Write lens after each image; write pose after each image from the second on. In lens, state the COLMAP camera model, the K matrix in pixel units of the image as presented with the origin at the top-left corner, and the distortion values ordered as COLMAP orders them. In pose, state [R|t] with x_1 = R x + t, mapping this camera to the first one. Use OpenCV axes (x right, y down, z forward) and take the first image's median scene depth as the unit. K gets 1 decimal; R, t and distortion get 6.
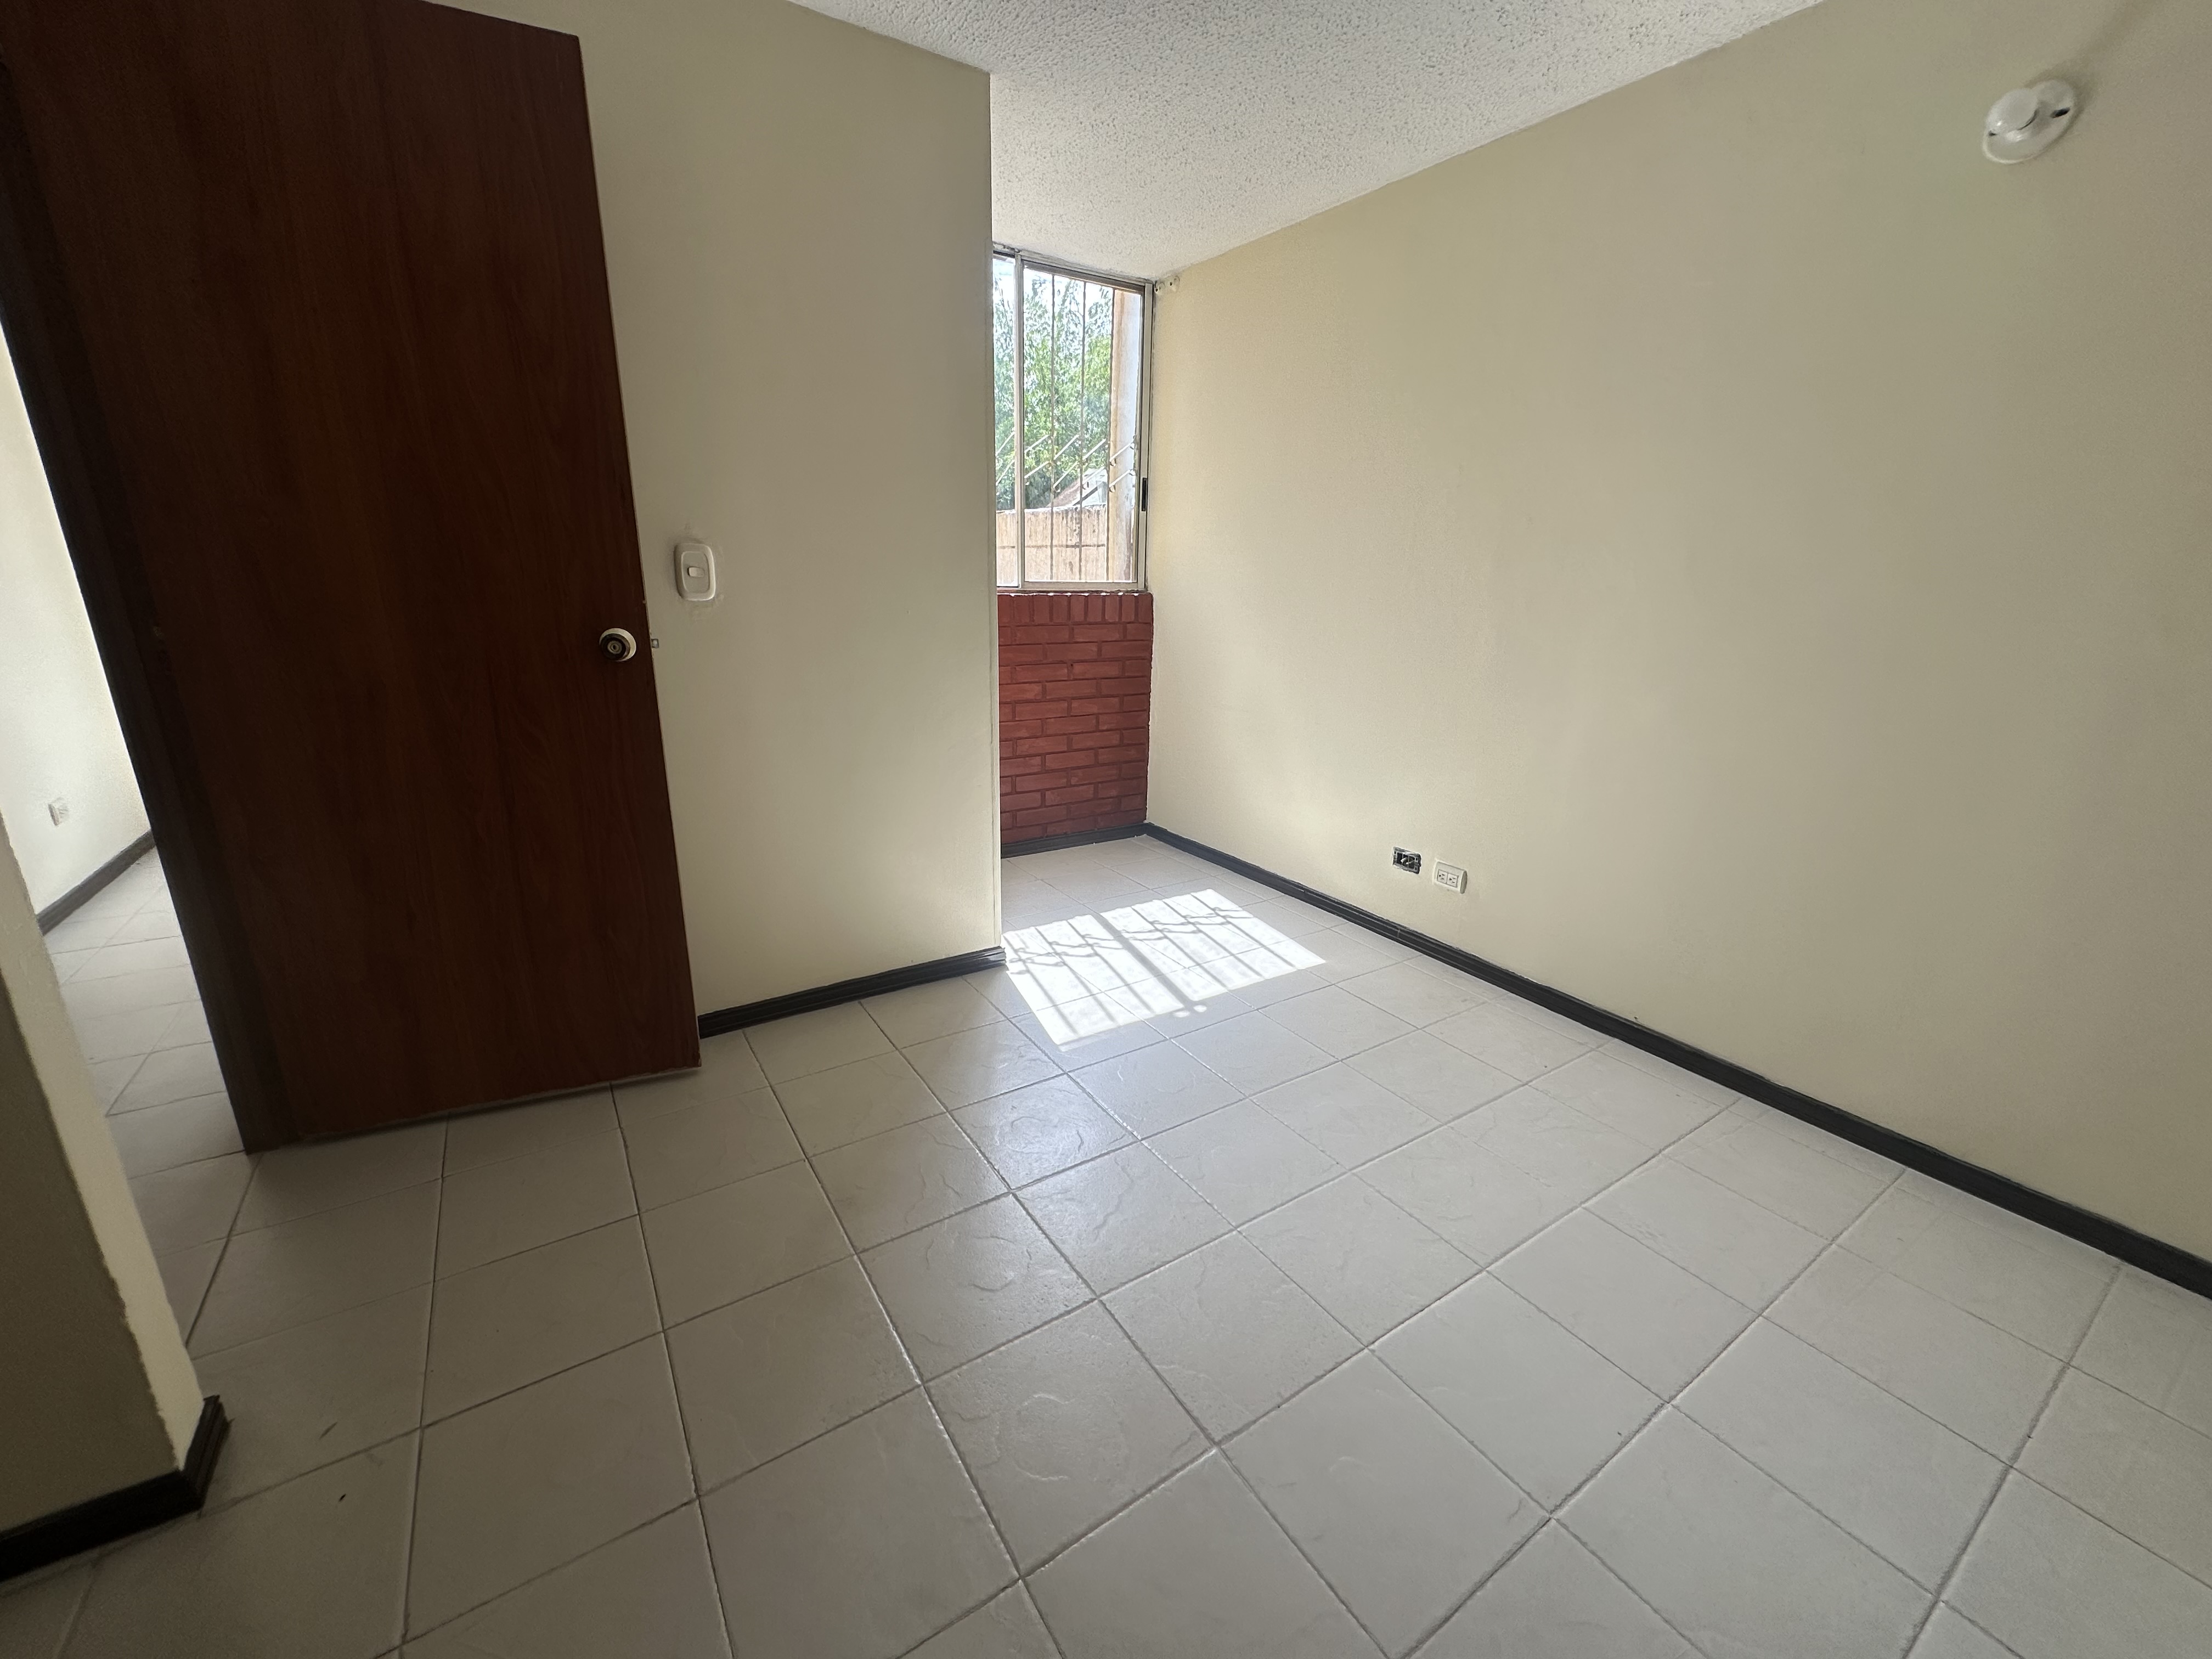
lens RADIAL K [[880.1, 0, 1103.0], [0, 880.1, 826.5], [0, 0, 1]] dist [-0.003797, -0.000308]
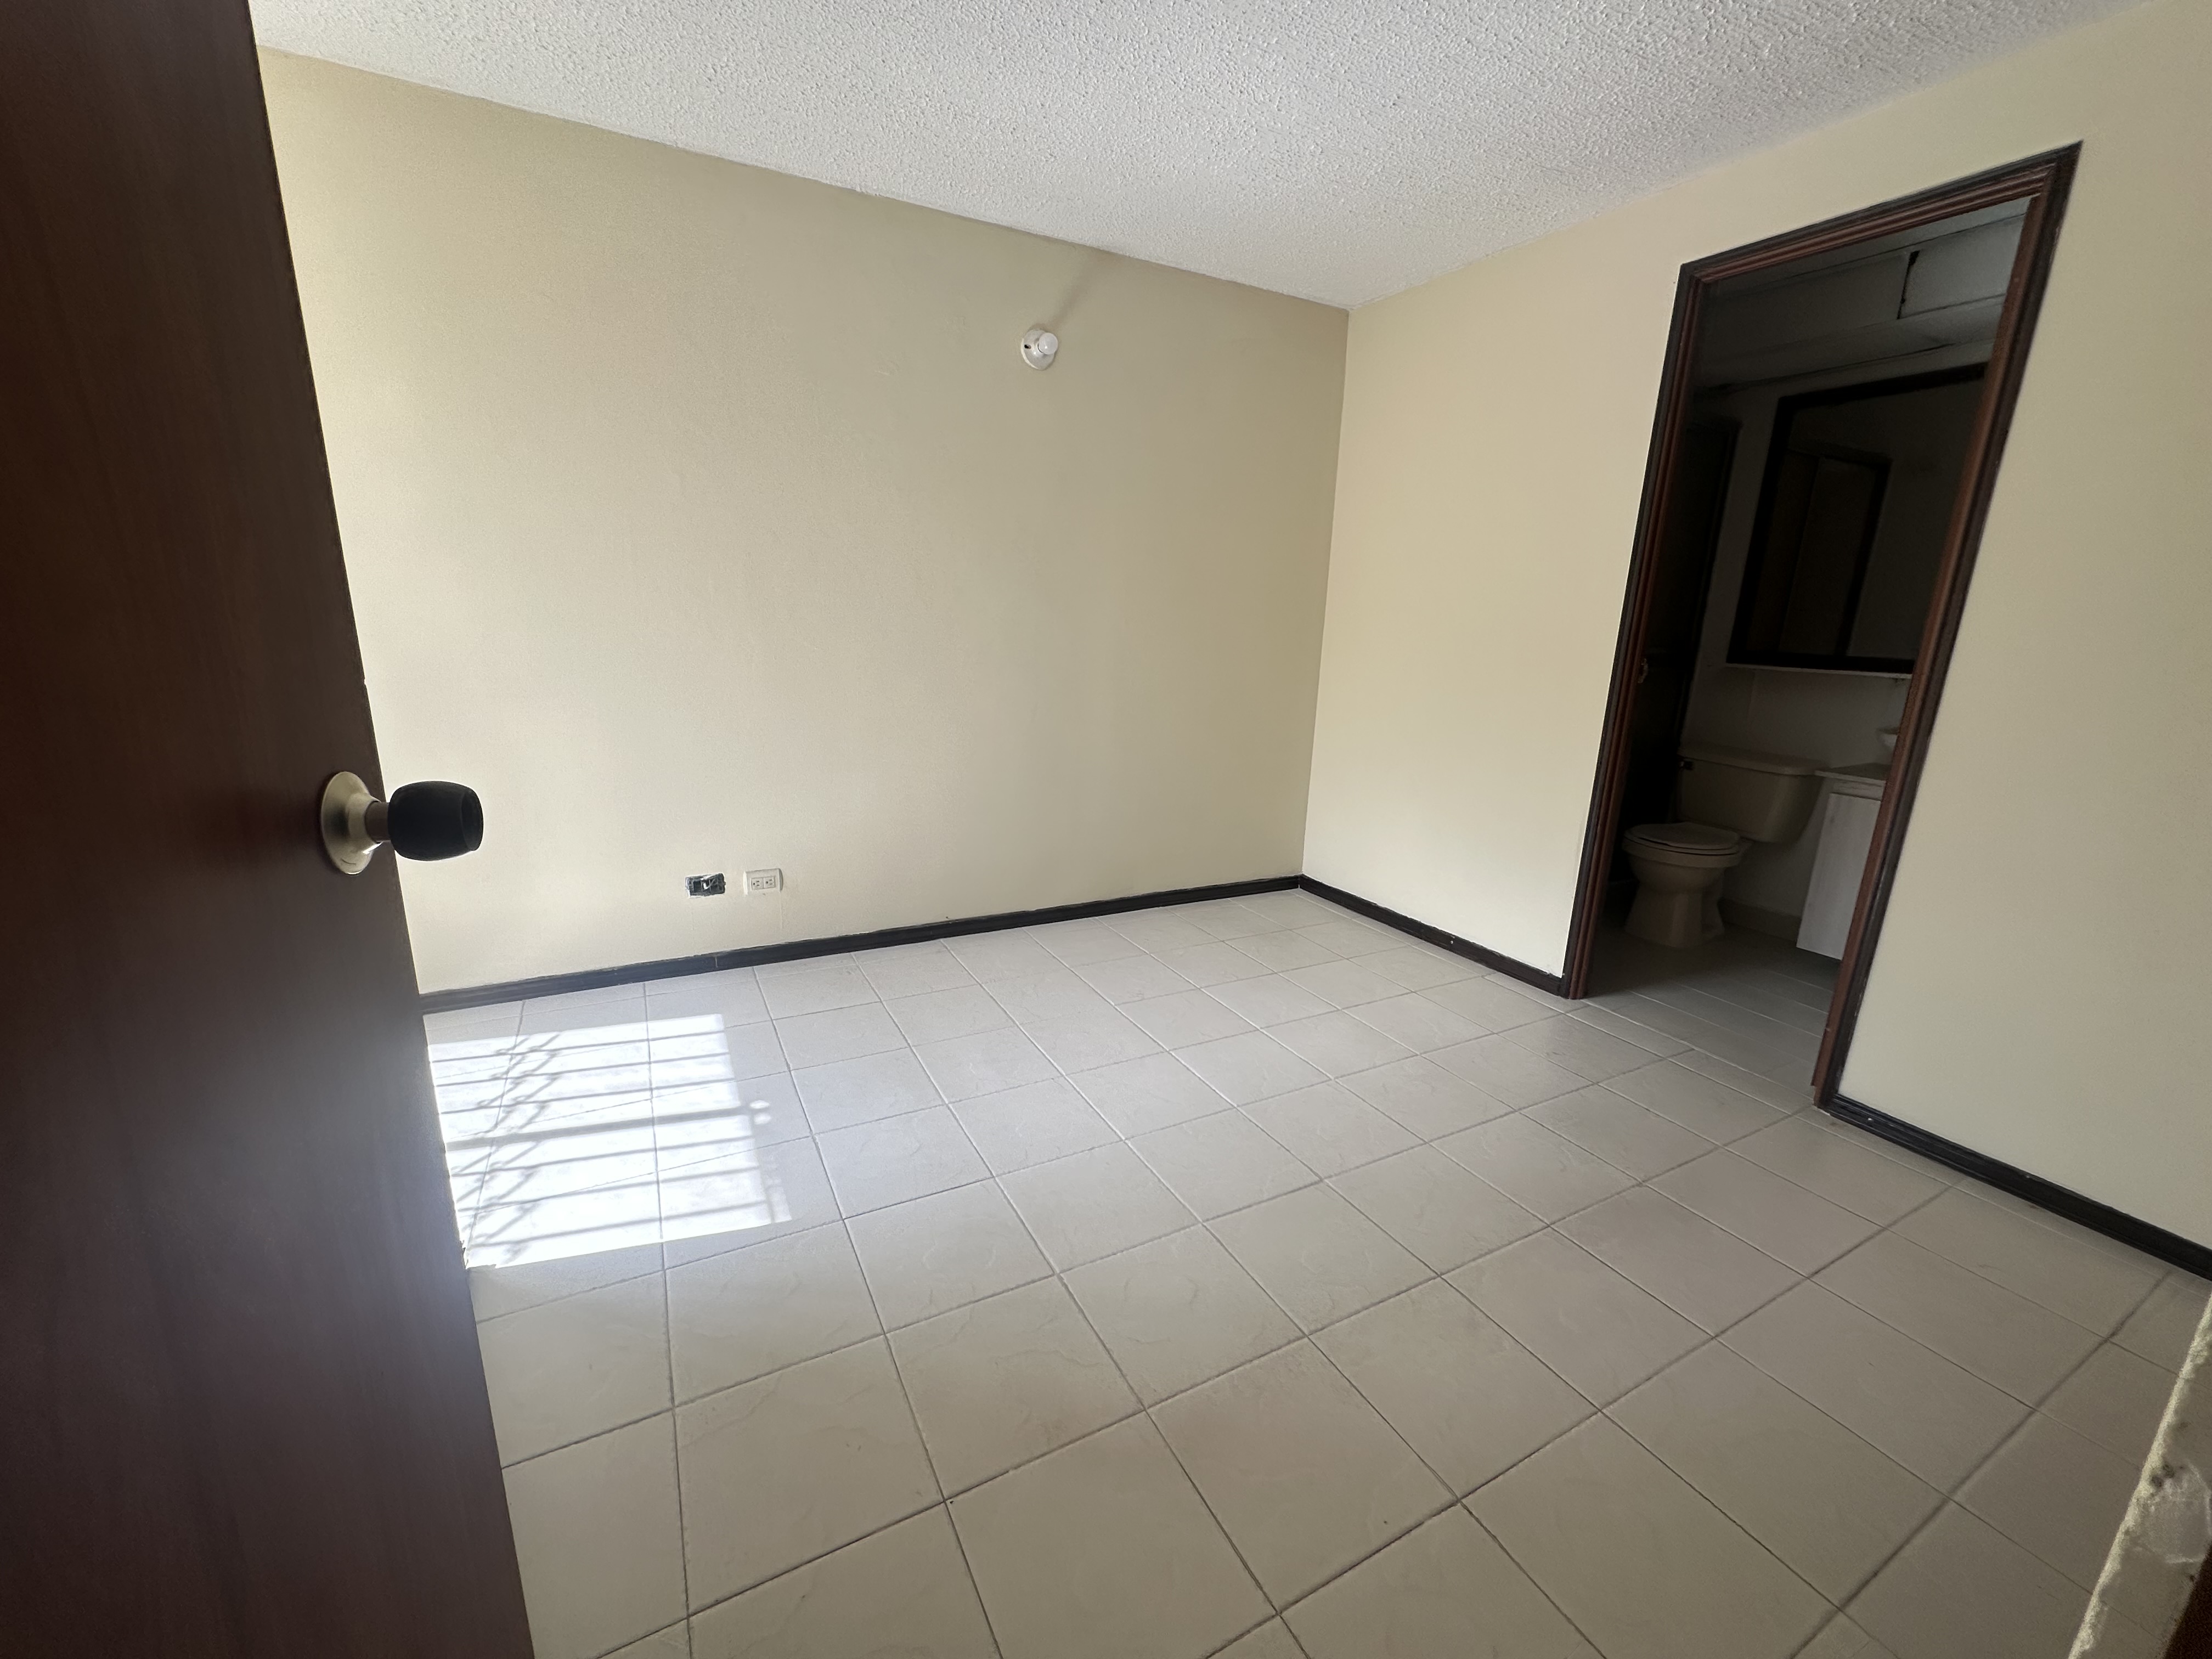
lens RADIAL K [[888.2, 0, 1106.0], [0, 888.2, 825.9], [0, 0, 1]] dist [-0.000871, 0.000572]
pose [[0.087668, -0.254587, 0.963068, -0.566887], [0.249555, 0.941574, 0.226189, -0.141844], [-0.964384, 0.220509, 0.146079, 0.466200]]
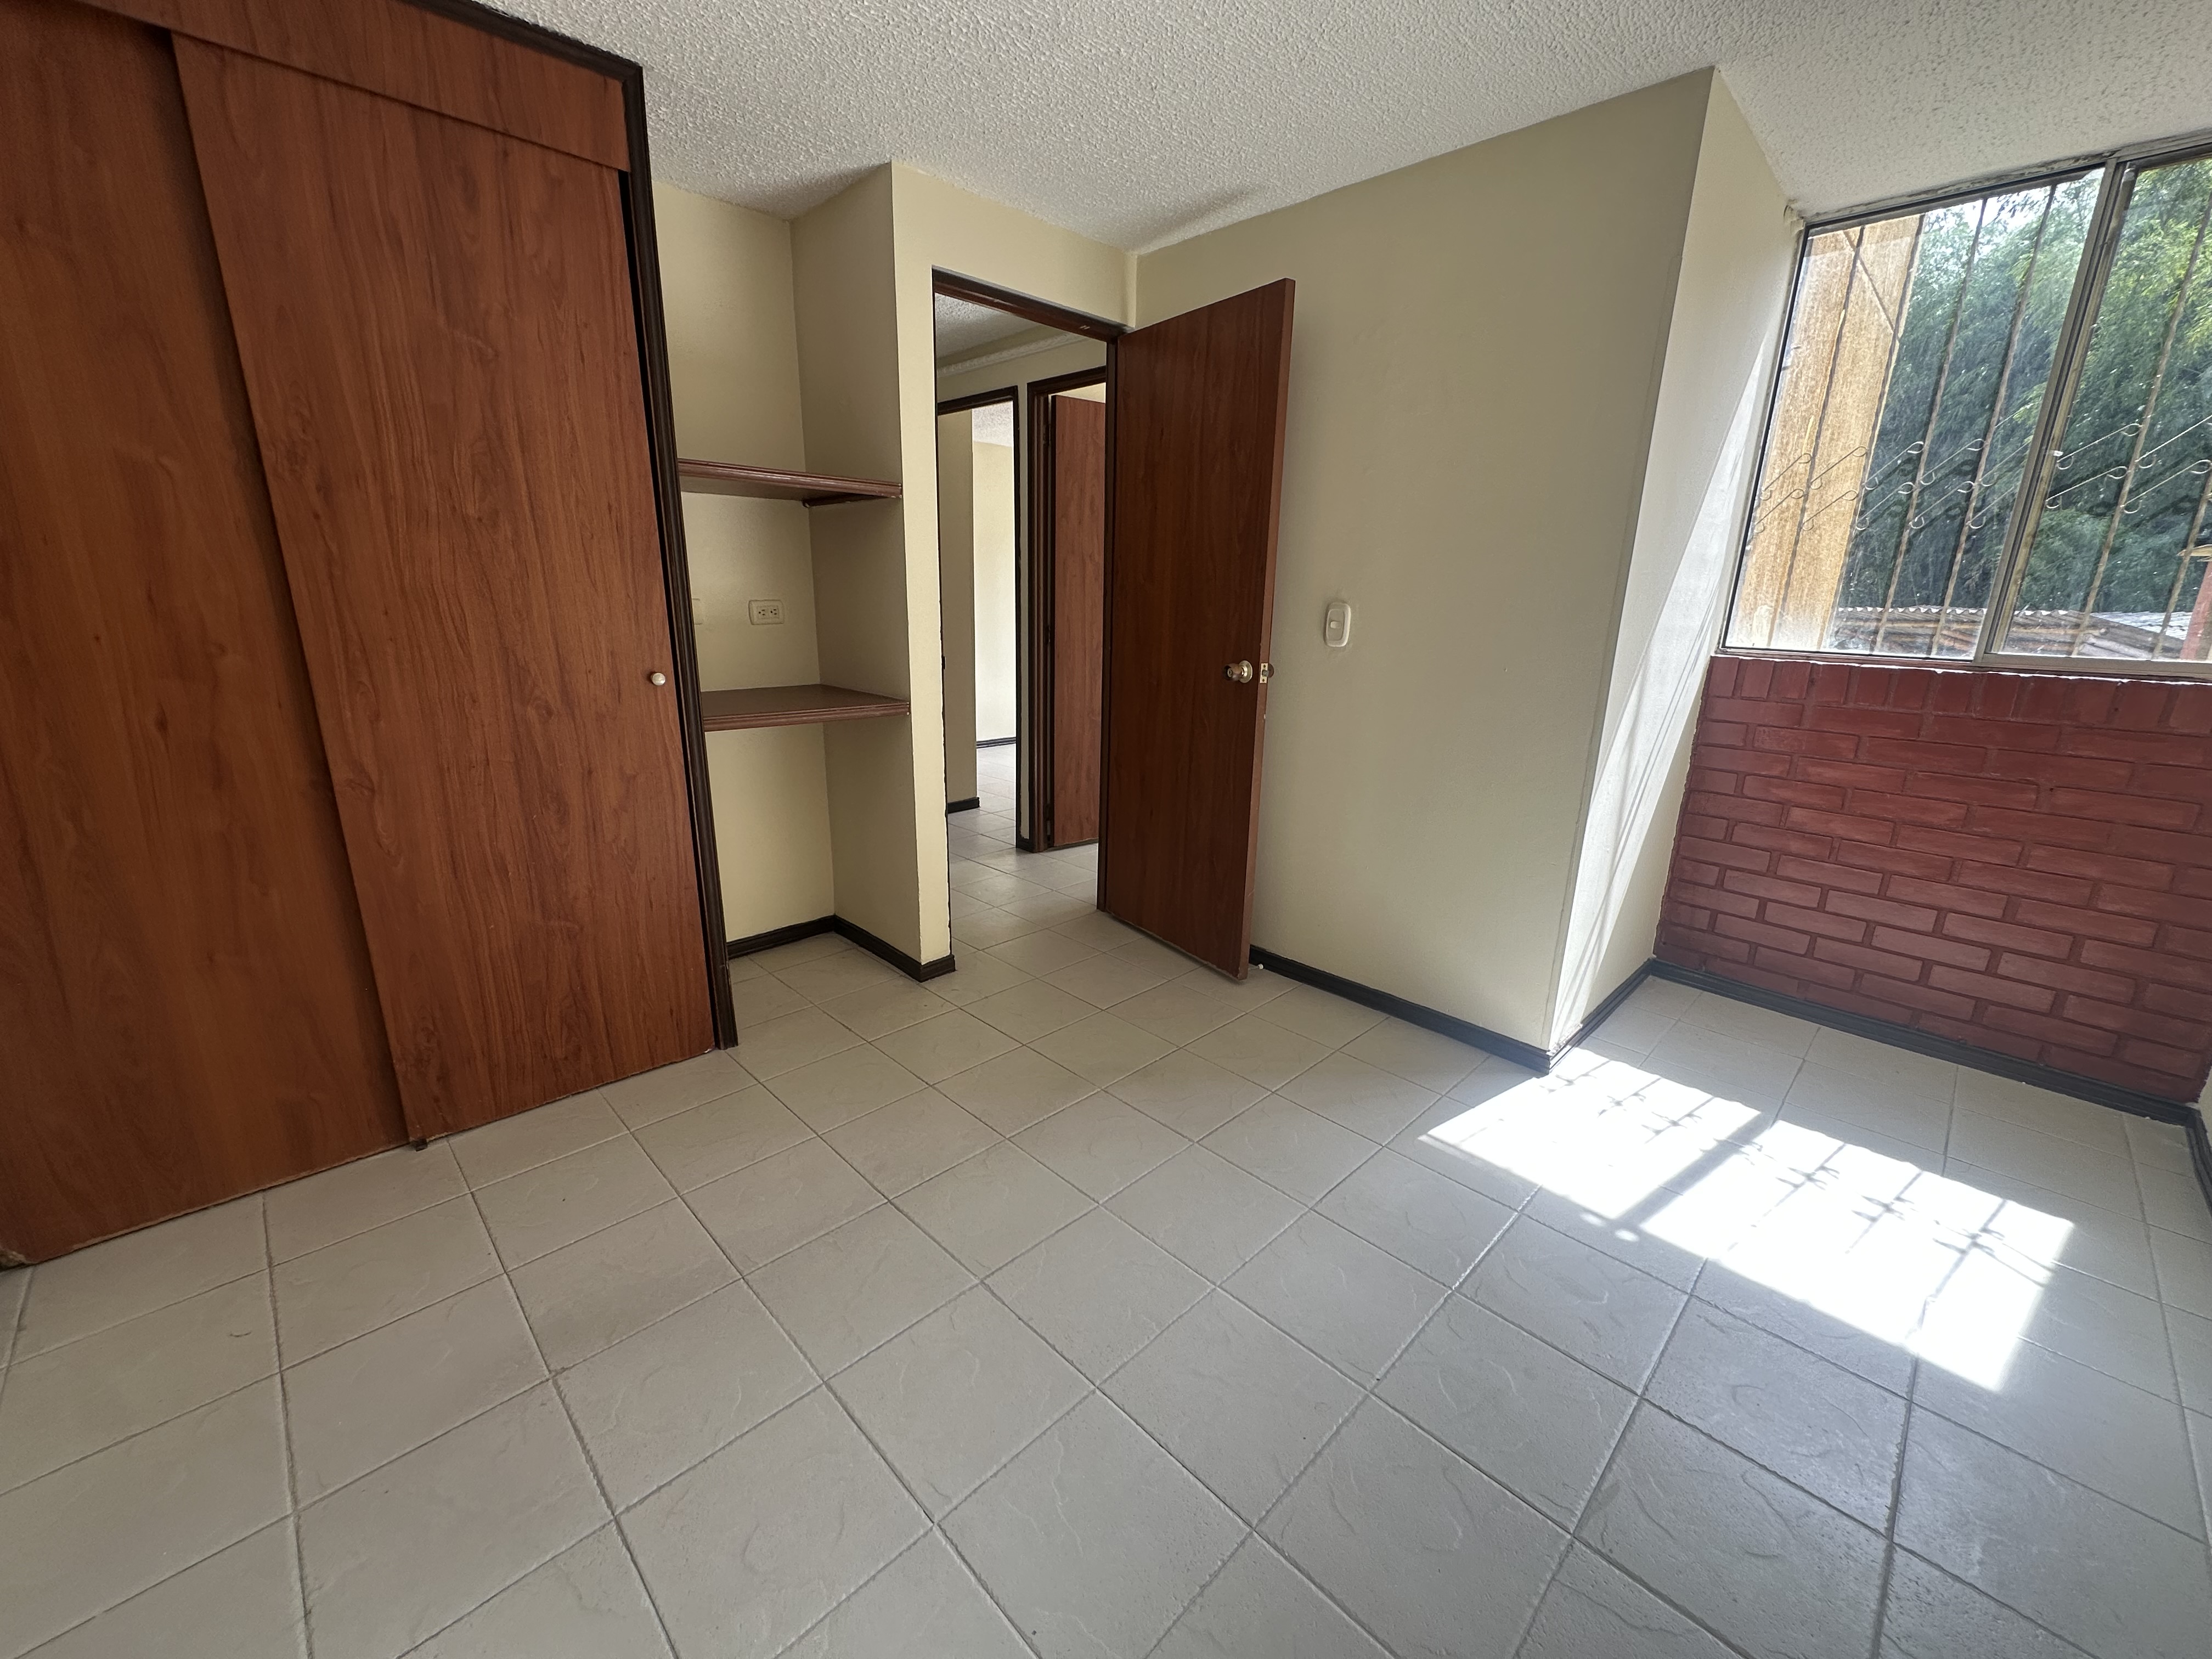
lens RADIAL K [[879.9, 0, 1110.3], [0, 879.9, 827.4], [0, 0, 1]] dist [-0.004926, -0.000115]
pose [[0.203697, 0.238533, -0.949531, 0.585471], [-0.290308, 0.940962, 0.174102, -0.102443], [0.935002, 0.240193, 0.260919, 0.314428]]
